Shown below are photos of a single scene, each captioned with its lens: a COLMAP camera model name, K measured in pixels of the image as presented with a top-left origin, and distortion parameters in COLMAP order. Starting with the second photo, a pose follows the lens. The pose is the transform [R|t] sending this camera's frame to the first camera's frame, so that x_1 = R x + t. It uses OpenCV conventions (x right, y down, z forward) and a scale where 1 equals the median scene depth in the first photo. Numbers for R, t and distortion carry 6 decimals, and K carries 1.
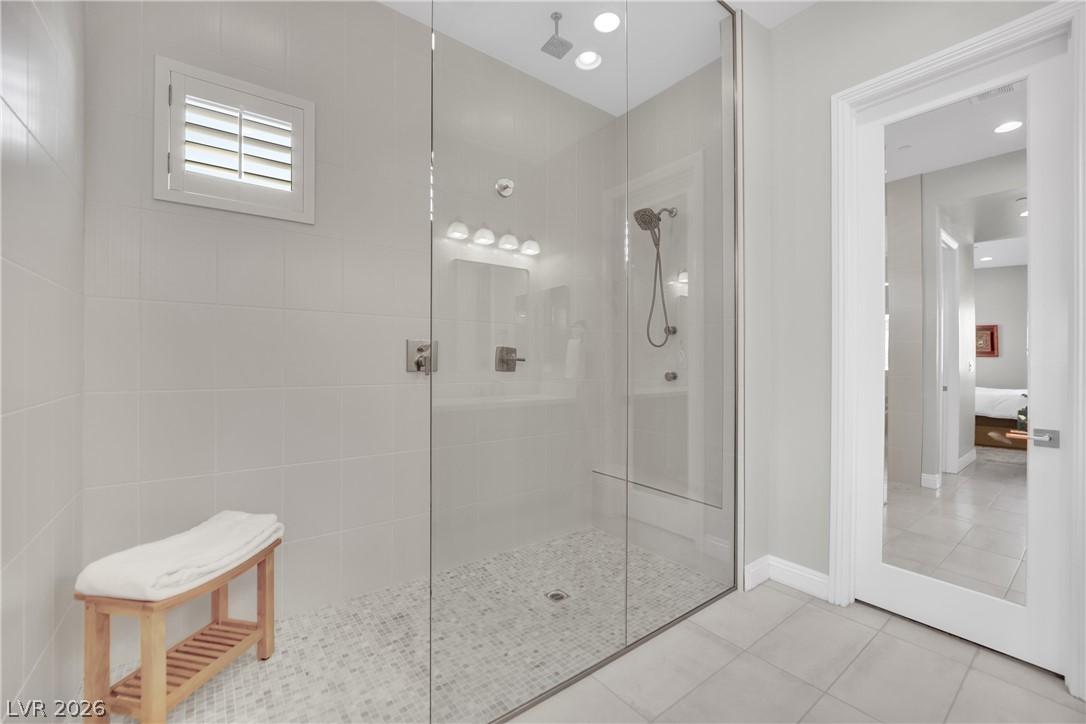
lens RADIAL K [[448.0, 0, 548.3], [0, 448.0, 364.1], [0, 0, 1]] dist [-0.005409, -0.000703]
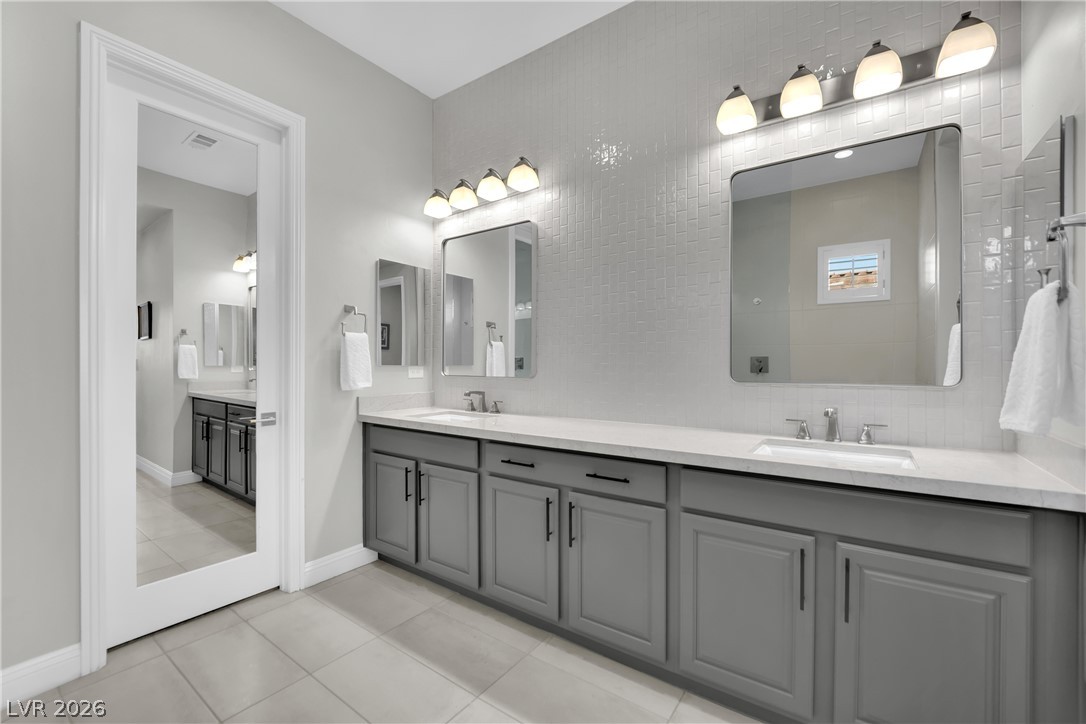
lens RADIAL K [[448.0, 0, 544.6], [0, 448.0, 359.7], [0, 0, 1]] dist [-0.005409, -0.000703]
pose [[-0.292111, -0.000473, 0.956384, -0.385949], [0.003916, 0.999991, 0.001691, -0.012674], [-0.956376, 0.004240, -0.292107, 0.527872]]
